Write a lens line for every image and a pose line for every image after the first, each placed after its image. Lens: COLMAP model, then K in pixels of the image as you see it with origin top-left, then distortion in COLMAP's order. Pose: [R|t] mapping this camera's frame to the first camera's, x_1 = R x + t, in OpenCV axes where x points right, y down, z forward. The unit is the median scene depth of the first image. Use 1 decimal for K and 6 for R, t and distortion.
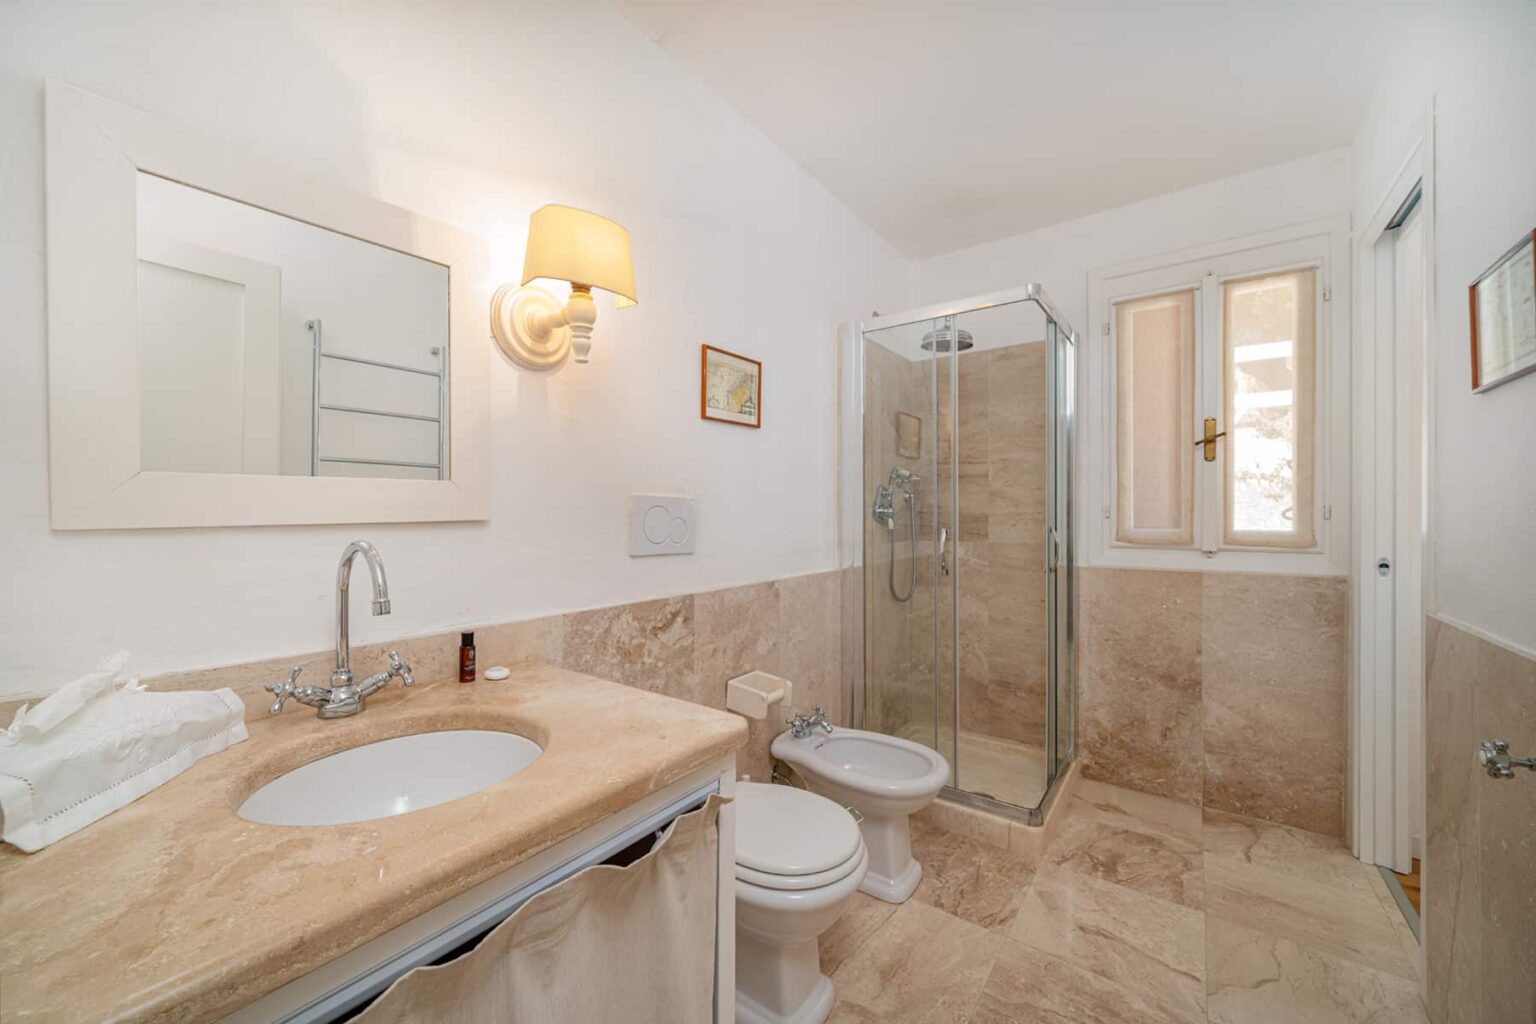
lens RADIAL K [[578.6, 0, 768.0], [0, 578.6, 512.0], [0, 0, 1]] dist [-0.000186, 0.000004]
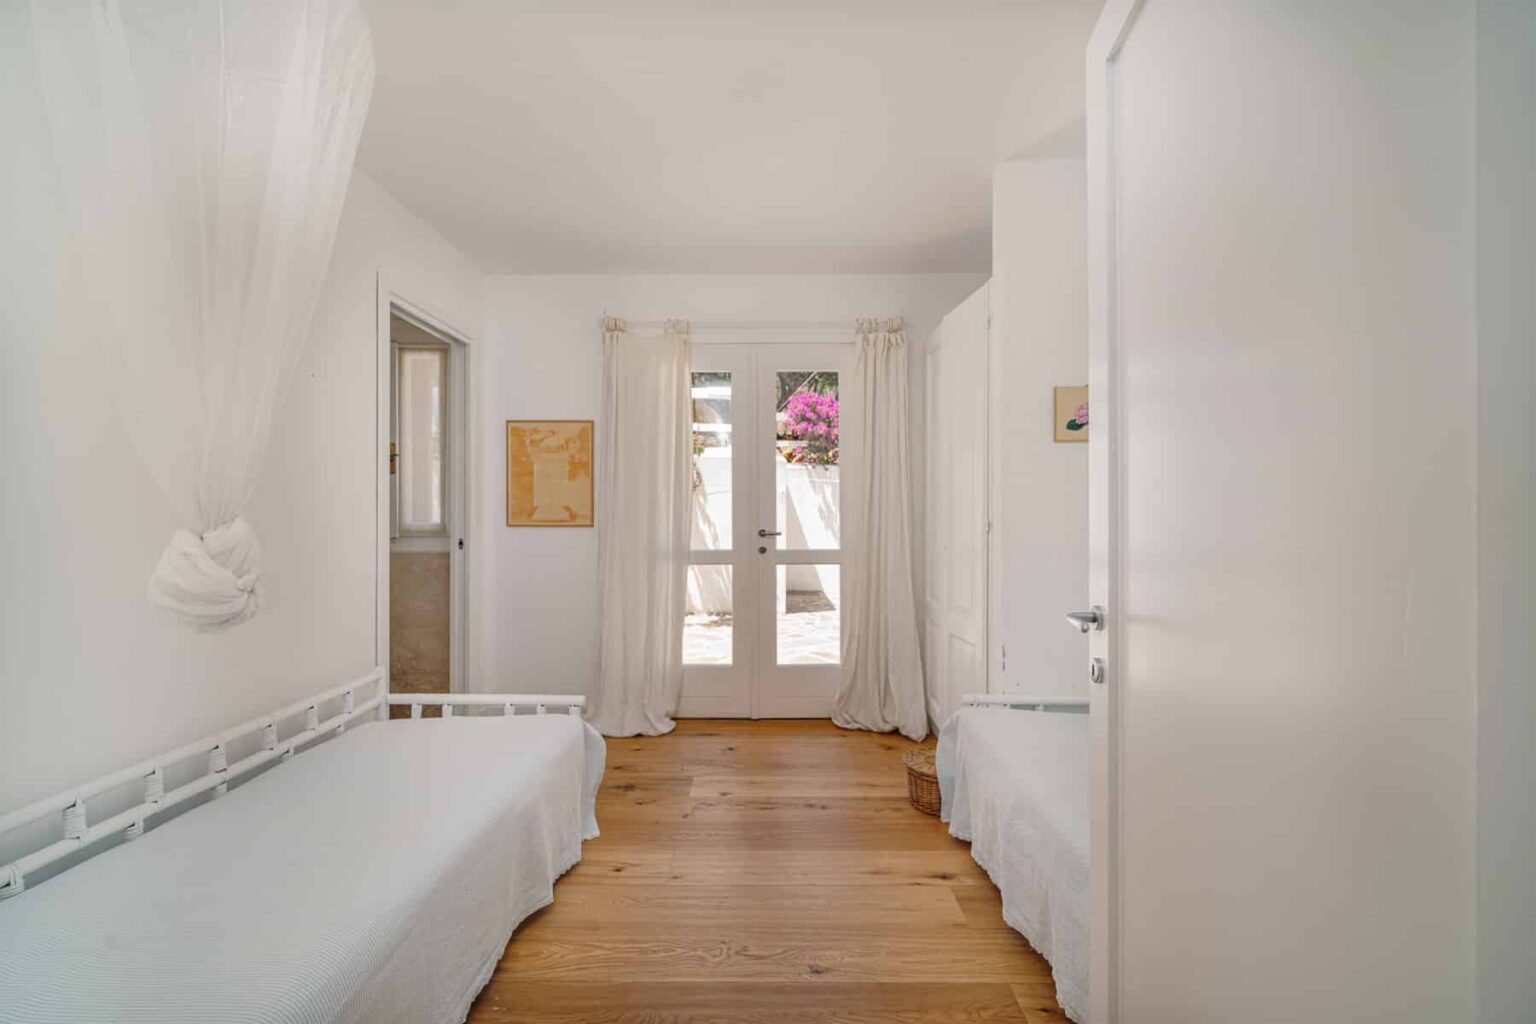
lens RADIAL K [[578.6, 0, 768.0], [0, 578.6, 512.0], [0, 0, 1]] dist [-0.000186, 0.000004]
pose [[0.799138, -0.001195, 0.601146, 0.677633], [0.002563, 0.999996, -0.001419, 0.010278], [-0.601142, 0.002674, 0.799138, -0.704635]]
